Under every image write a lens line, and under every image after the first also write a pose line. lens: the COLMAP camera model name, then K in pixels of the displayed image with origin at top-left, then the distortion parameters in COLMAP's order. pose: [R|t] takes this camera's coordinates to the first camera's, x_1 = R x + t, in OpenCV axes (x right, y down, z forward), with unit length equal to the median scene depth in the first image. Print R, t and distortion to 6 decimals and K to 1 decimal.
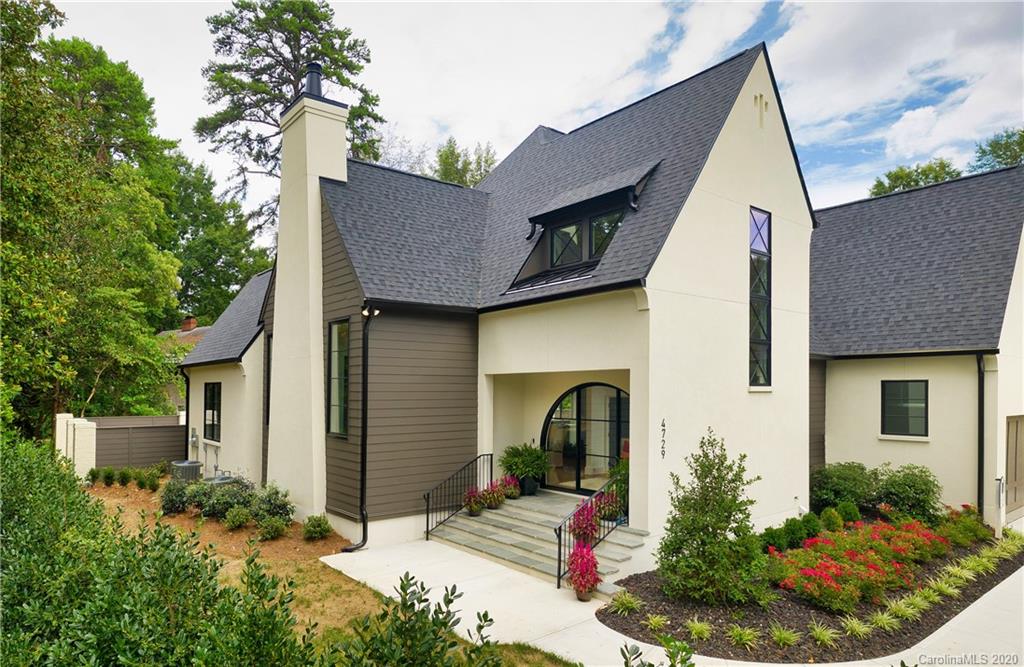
lens RADIAL K [[612.2, 0, 511.4], [0, 612.2, 370.4], [0, 0, 1]] dist [0.019366, -0.000279]
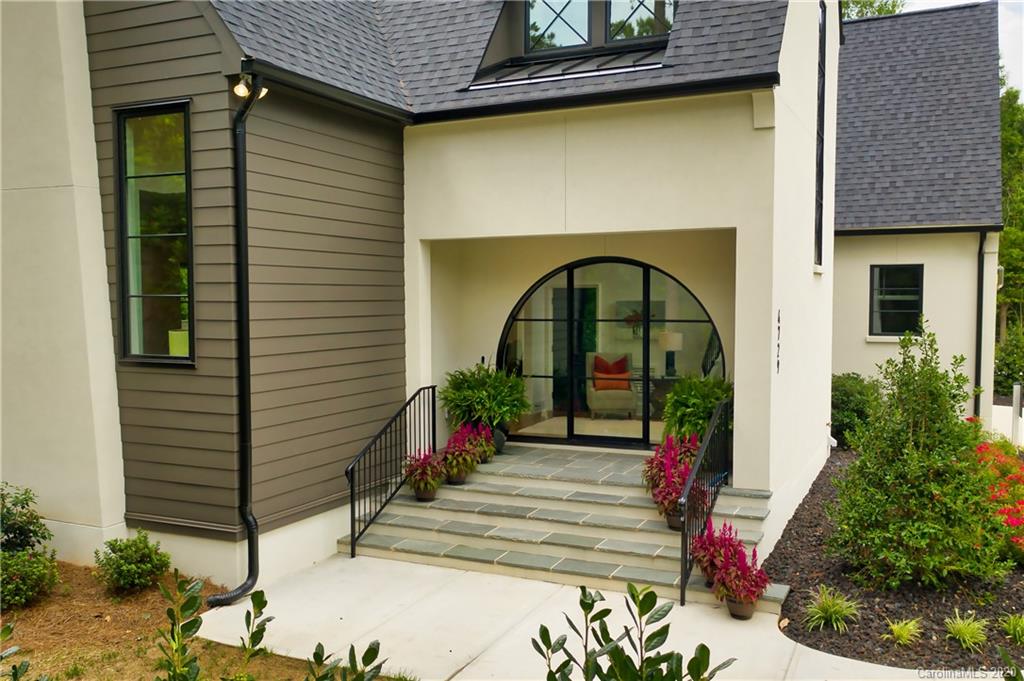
lens RADIAL K [[872.2, 0, 512.0], [0, 872.2, 340.5], [0, 0, 1]] dist [0.027150, -0.007190]
pose [[0.883092, -0.026929, 0.468427, -0.331393], [-0.007227, 0.997452, 0.070967, 0.039776], [-0.469145, -0.066056, 0.880648, 0.280131]]
